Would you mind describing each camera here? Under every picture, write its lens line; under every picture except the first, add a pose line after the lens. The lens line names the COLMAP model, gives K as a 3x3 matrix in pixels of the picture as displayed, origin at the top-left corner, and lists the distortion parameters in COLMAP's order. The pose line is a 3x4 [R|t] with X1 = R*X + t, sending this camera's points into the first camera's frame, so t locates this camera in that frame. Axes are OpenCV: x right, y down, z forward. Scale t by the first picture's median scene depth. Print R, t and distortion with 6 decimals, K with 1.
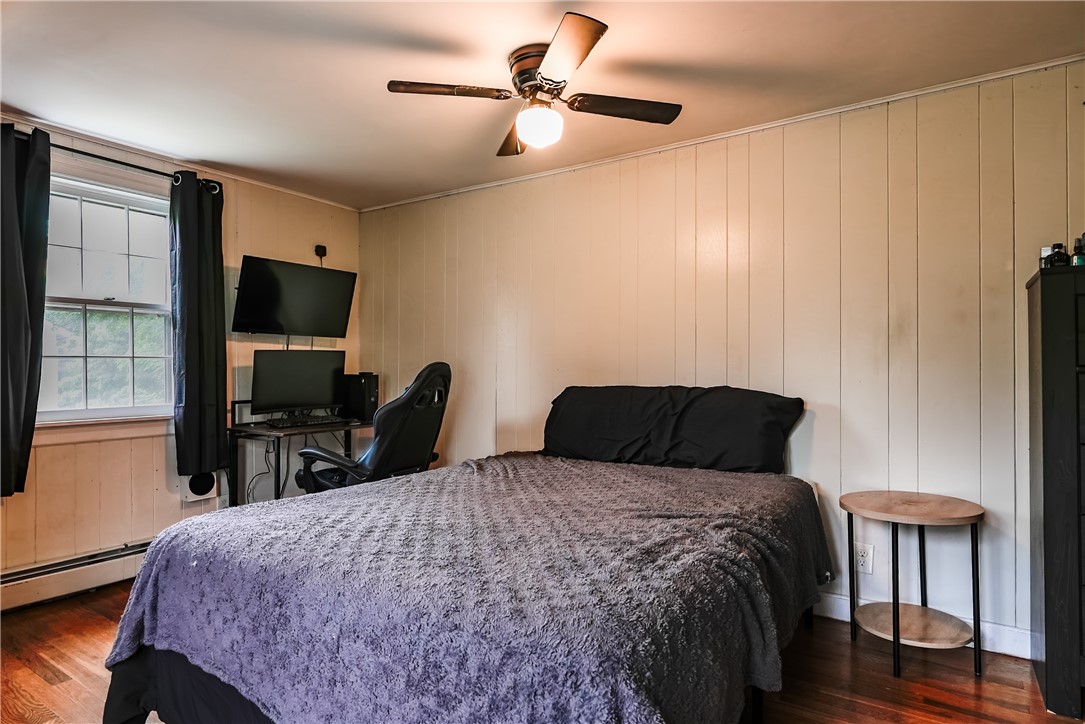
lens RADIAL K [[605.9, 0, 541.3], [0, 605.9, 366.7], [0, 0, 1]] dist [-0.004221, -0.001033]
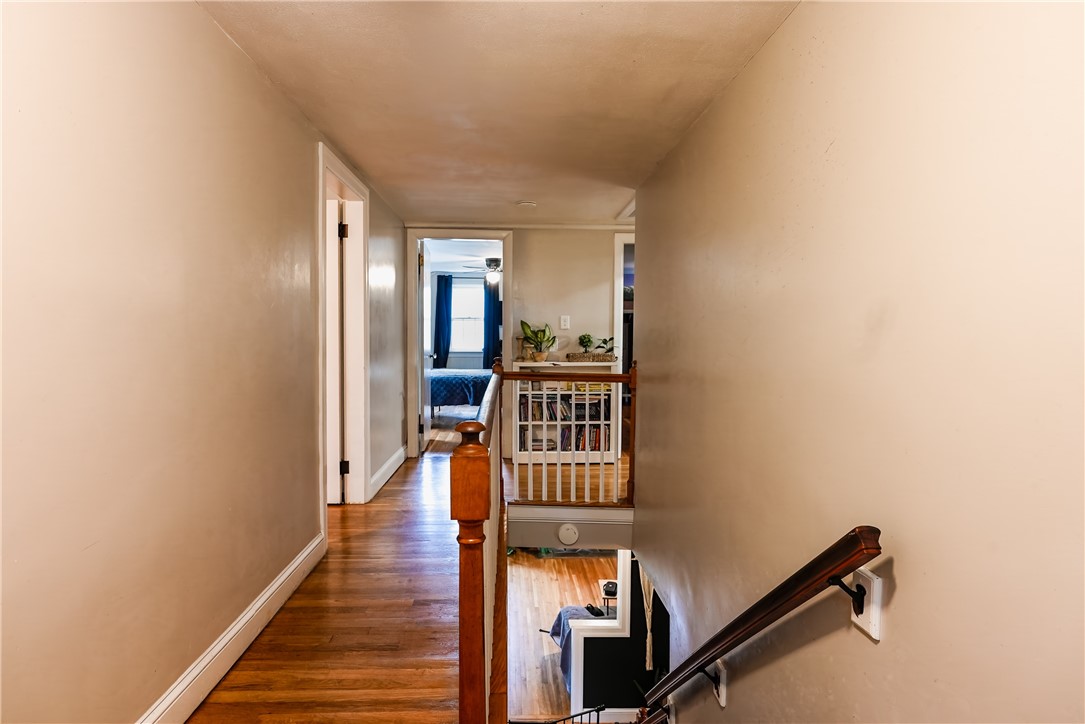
lens RADIAL K [[605.9, 0, 541.3], [0, 605.9, 366.7], [0, 0, 1]] dist [-0.004221, -0.001033]
pose [[0.586670, 0.060999, -0.807526, 2.288504], [-0.007652, 0.997532, 0.069793, -0.070054], [0.809790, -0.034766, 0.585689, -0.684624]]
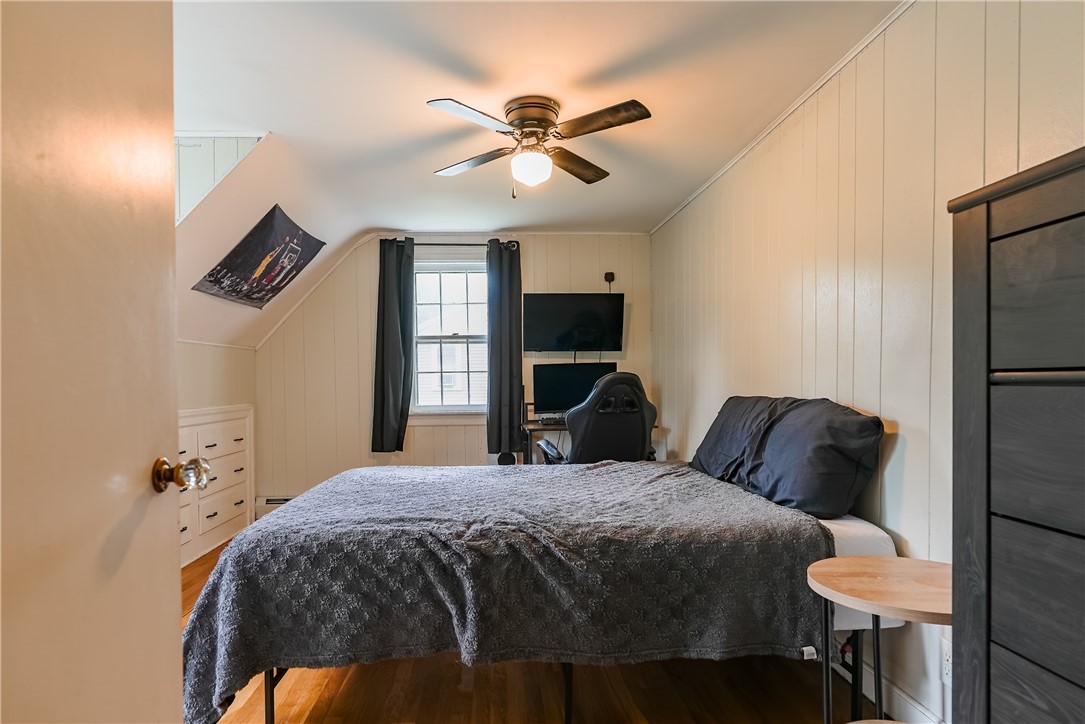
lens RADIAL K [[629.5, 0, 539.5], [0, 629.5, 391.1], [0, 0, 1]] dist [-0.001542, -0.000150]
pose [[0.599577, 0.010591, -0.800247, 0.688109], [0.011795, 0.999687, 0.022068, -0.000076], [0.800230, -0.022670, 0.599264, 0.207403]]
